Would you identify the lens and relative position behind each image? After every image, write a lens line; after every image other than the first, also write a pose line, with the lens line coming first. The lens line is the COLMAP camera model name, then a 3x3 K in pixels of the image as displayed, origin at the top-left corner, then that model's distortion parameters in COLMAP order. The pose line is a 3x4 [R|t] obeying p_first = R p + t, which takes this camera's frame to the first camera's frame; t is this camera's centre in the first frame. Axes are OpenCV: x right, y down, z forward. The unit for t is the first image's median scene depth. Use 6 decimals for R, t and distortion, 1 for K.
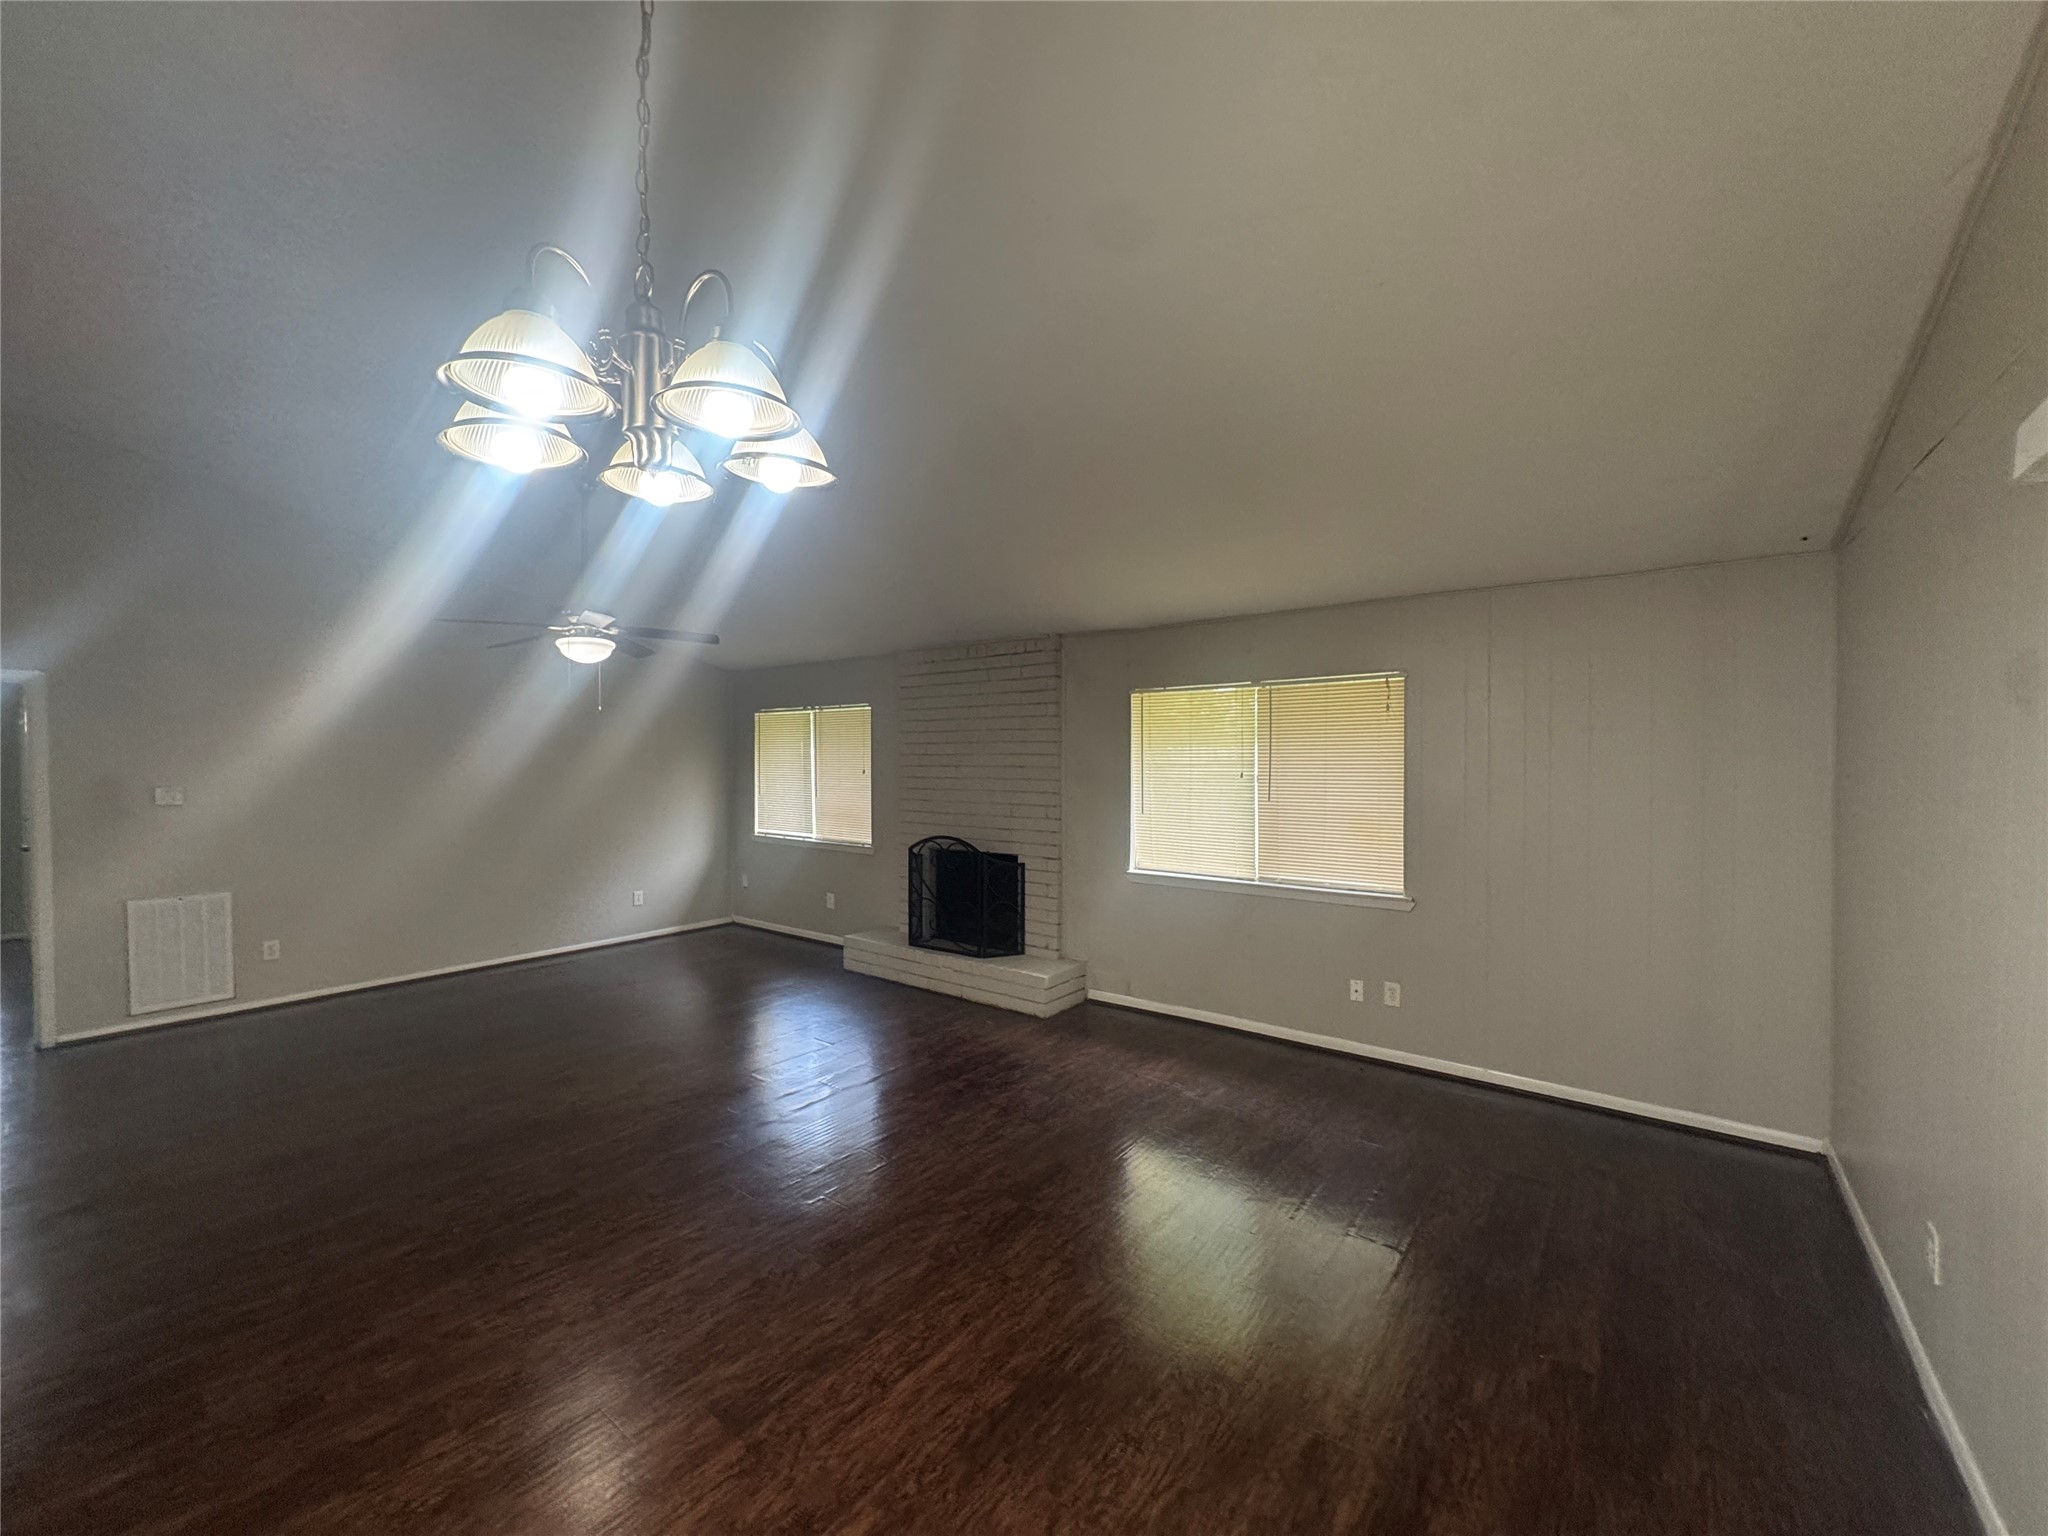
lens RADIAL K [[816.8, 0, 1020.6], [0, 816.8, 780.5], [0, 0, 1]] dist [-0.002746, 0.000715]
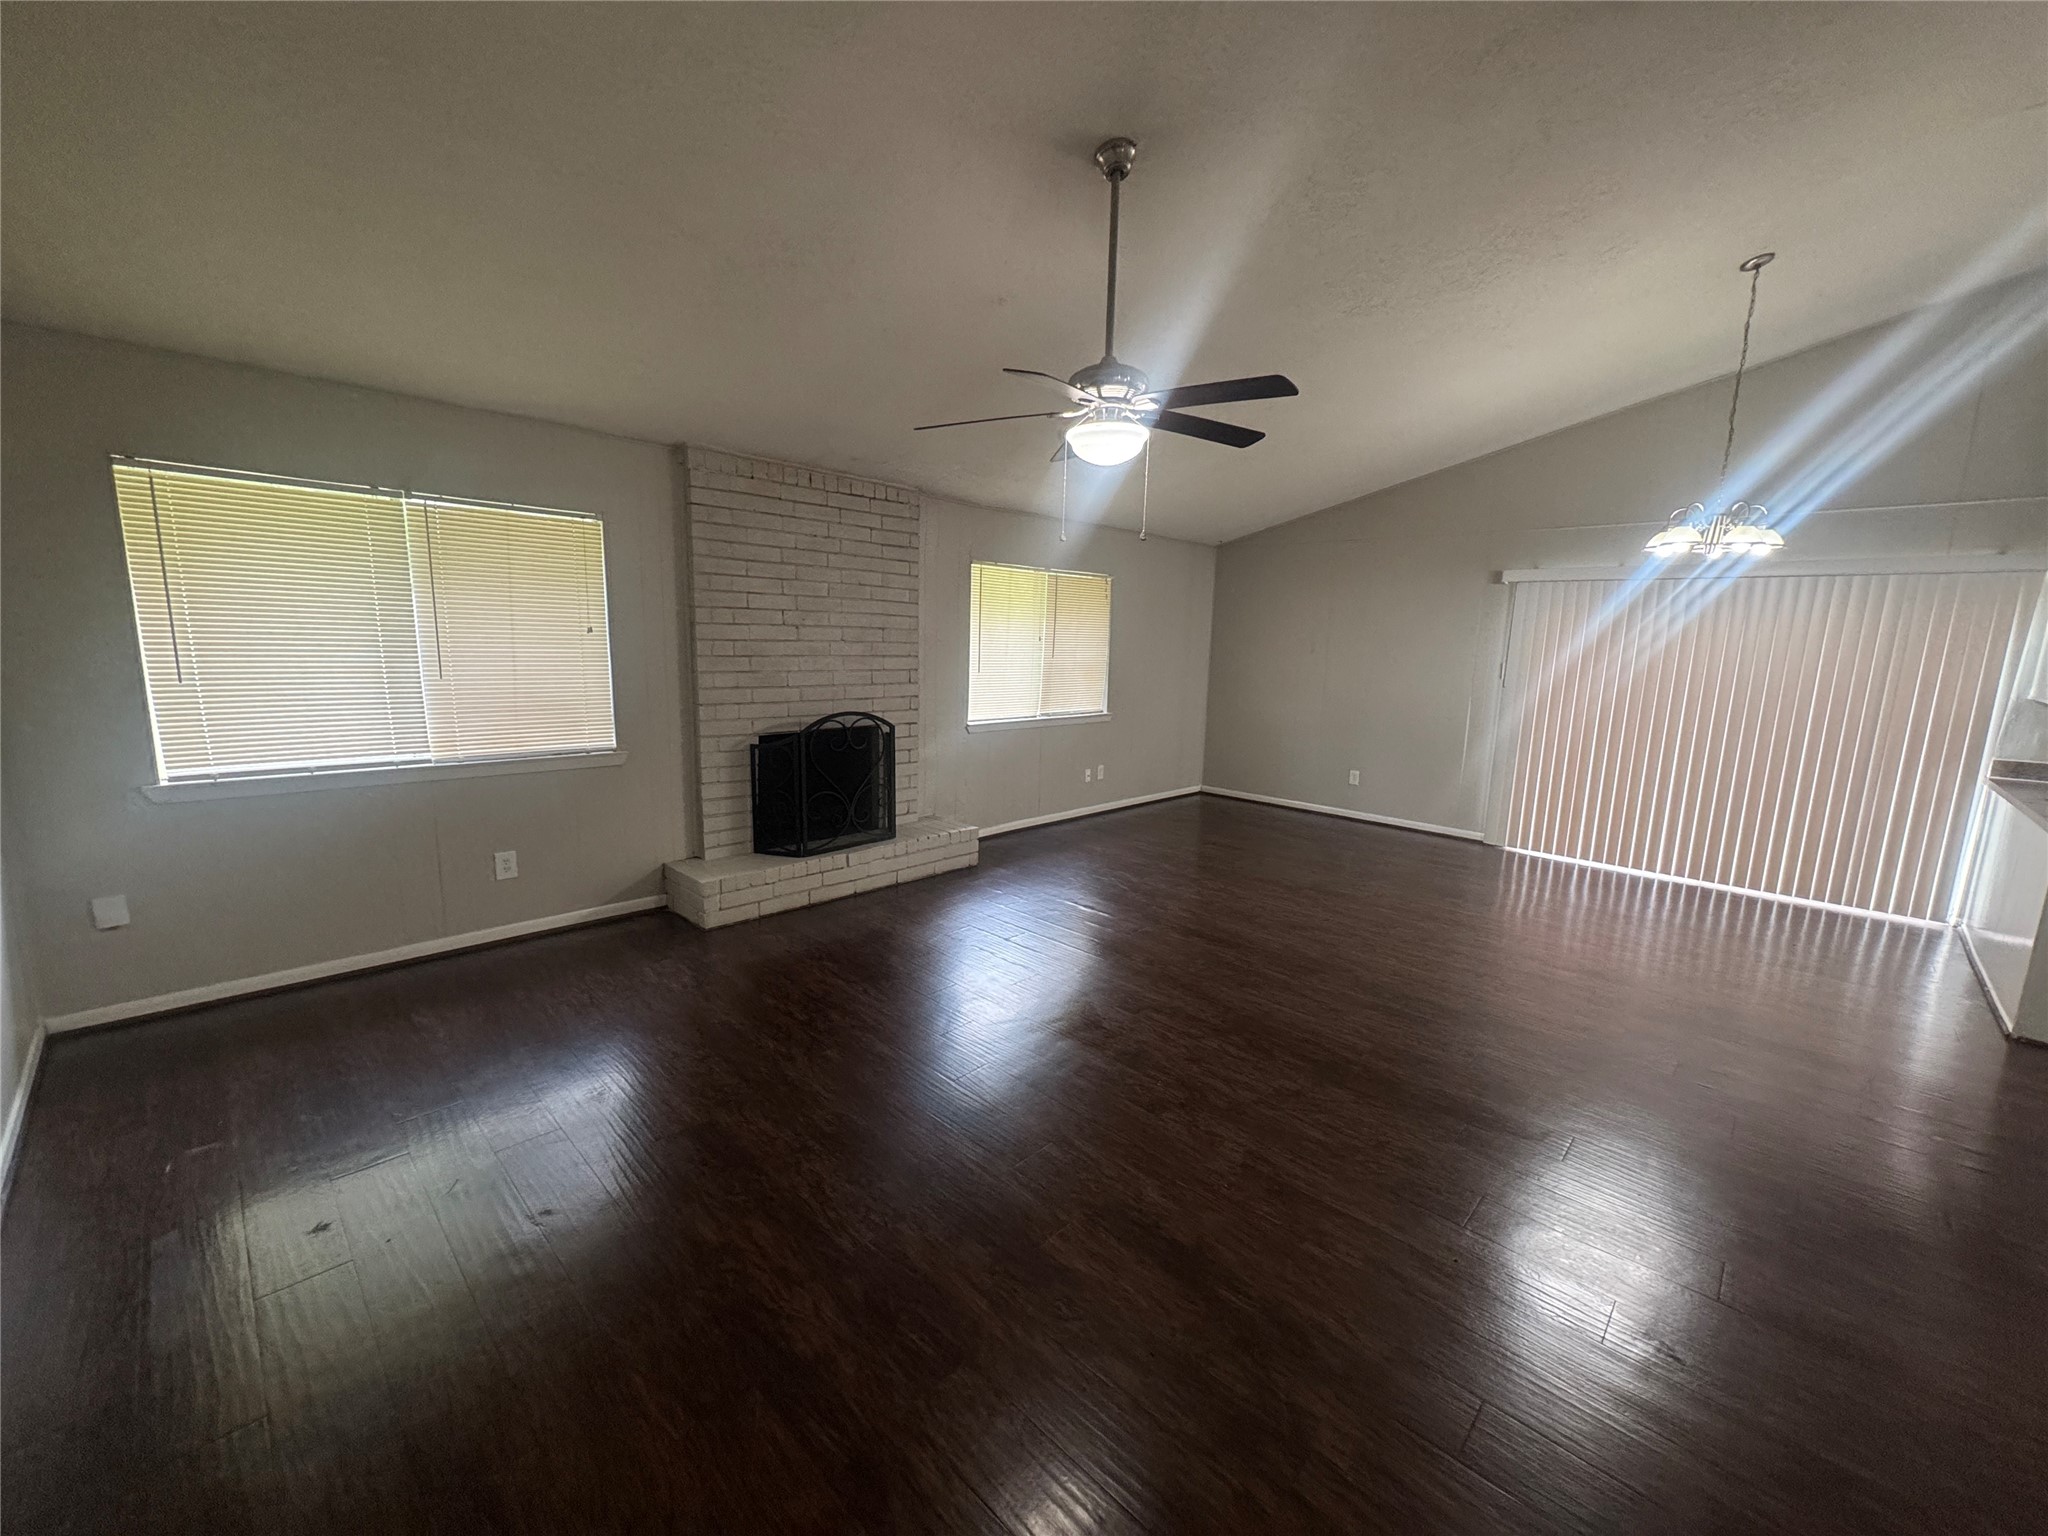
lens RADIAL K [[816.8, 0, 1015.1], [0, 816.8, 774.8], [0, 0, 1]] dist [-0.002746, 0.000715]
pose [[0.113614, -0.164709, 0.979777, -0.903294], [-0.003769, 0.986084, 0.166206, -0.007555], [-0.993518, -0.022576, 0.111412, 0.740204]]
